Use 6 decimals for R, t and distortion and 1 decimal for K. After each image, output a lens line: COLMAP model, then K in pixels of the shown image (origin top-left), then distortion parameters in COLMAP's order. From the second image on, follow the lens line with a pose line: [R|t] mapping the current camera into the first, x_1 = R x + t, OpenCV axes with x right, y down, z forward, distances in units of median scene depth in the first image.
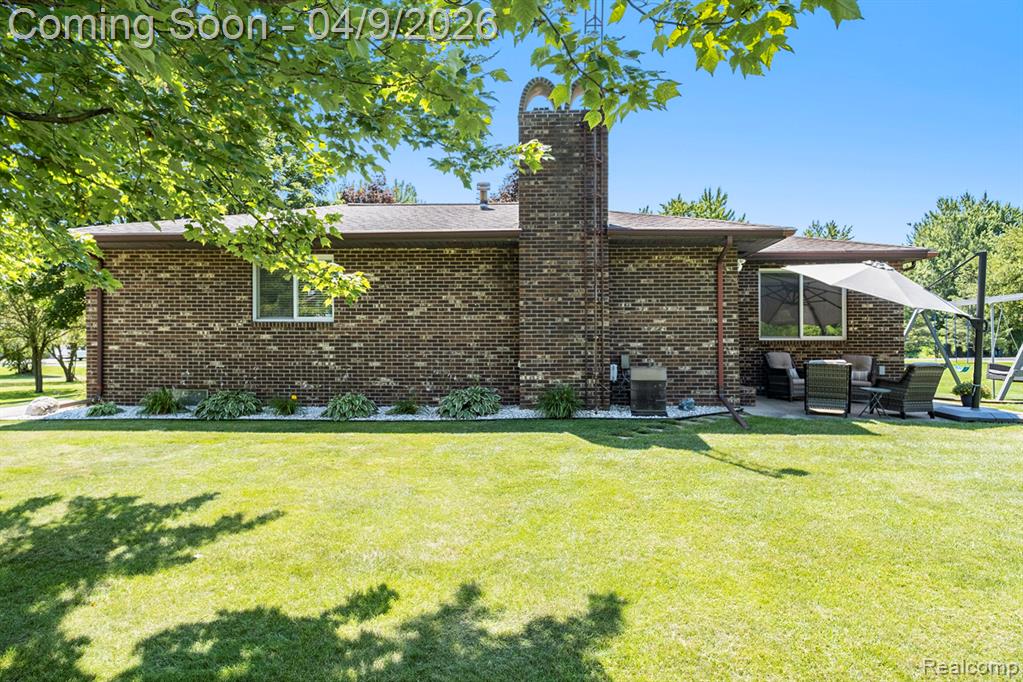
lens RADIAL K [[649.0, 0, 509.9], [0, 649.0, 344.3], [0, 0, 1]] dist [0.006392, 0.000240]
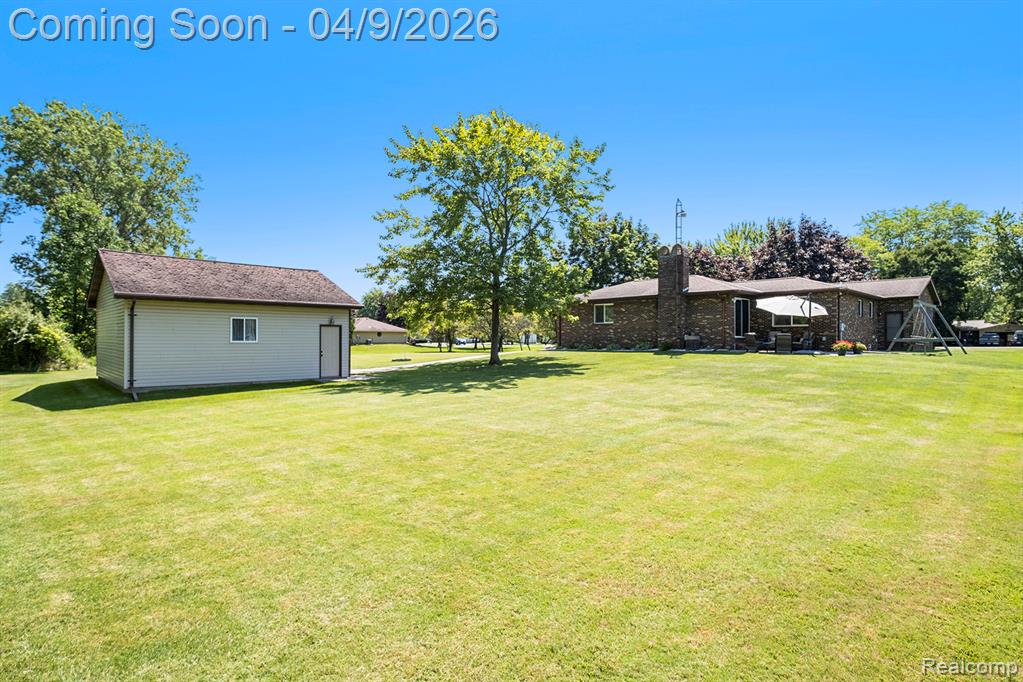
lens RADIAL K [[516.6, 0, 507.0], [0, 516.6, 338.9], [0, 0, 1]] dist [0.009313, -0.005294]
pose [[0.719819, 0.000095, -0.694162, 1.237494], [0.001573, 0.999997, 0.001767, 0.042537], [0.694160, -0.002364, 0.719817, -1.367910]]
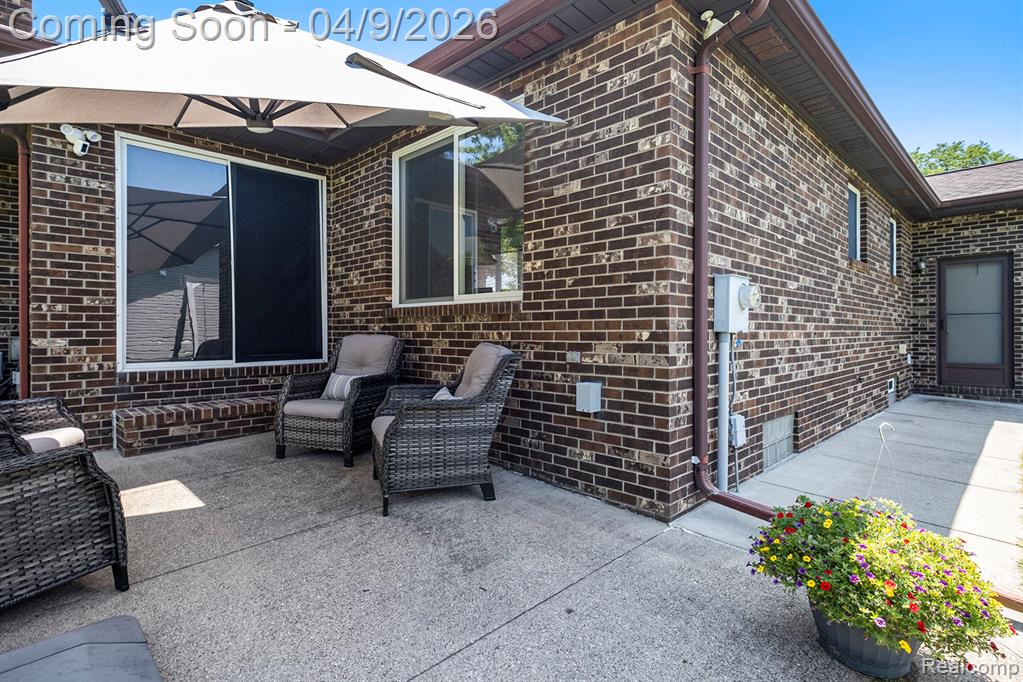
lens RADIAL K [[516.6, 0, 497.0], [0, 516.6, 334.7], [0, 0, 1]] dist [0.009313, -0.005294]
pose [[0.729939, 0.003692, -0.683502, 0.827773], [0.005298, 0.999925, 0.011059, 0.010132], [0.683492, -0.011694, 0.729864, 0.943285]]
